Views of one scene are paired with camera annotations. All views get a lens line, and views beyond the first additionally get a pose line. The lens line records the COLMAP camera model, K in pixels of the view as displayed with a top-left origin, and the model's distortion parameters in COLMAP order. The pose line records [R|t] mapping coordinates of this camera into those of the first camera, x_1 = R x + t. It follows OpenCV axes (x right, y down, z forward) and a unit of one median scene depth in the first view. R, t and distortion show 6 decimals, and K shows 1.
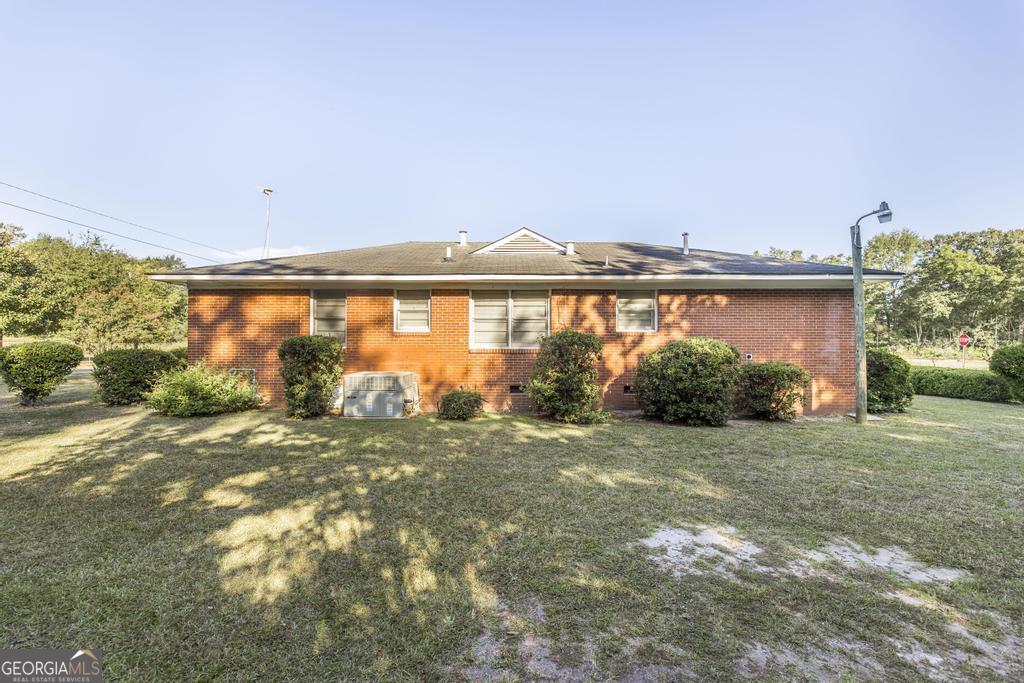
lens RADIAL K [[410.7, 0, 512.4], [0, 410.7, 335.2], [0, 0, 1]] dist [0.009485, 0.000354]
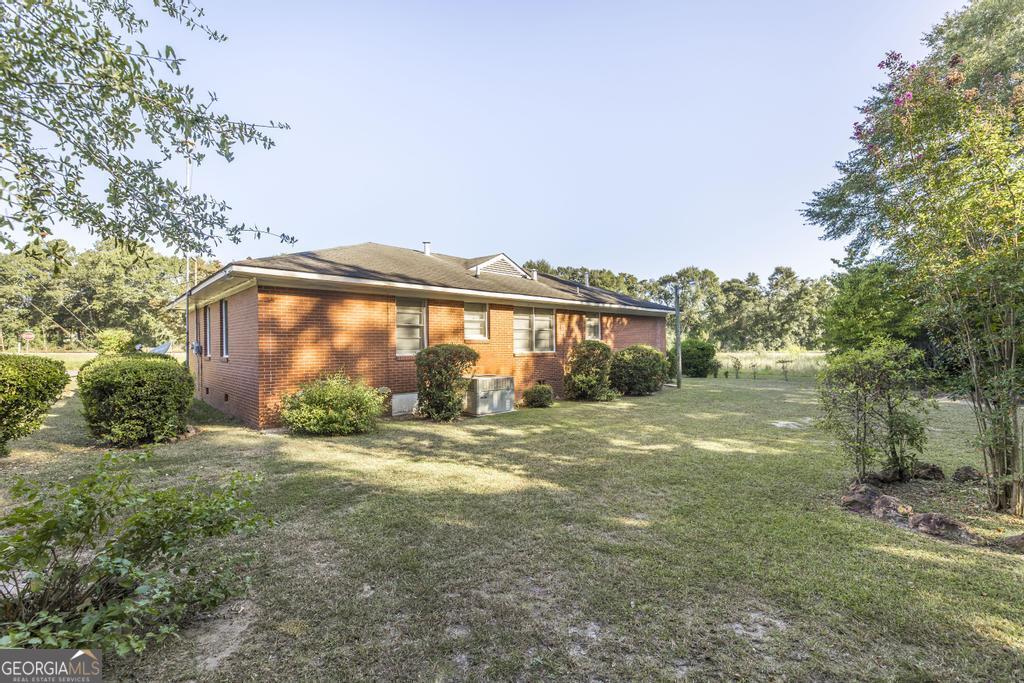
lens RADIAL K [[427.1, 0, 513.7], [0, 427.1, 347.3], [0, 0, 1]] dist [0.000702, 0.000027]
pose [[0.725878, -0.010339, 0.687746, -0.988180], [-0.007240, 0.999717, 0.022671, -0.015736], [-0.687786, -0.021436, 0.725597, 0.066388]]
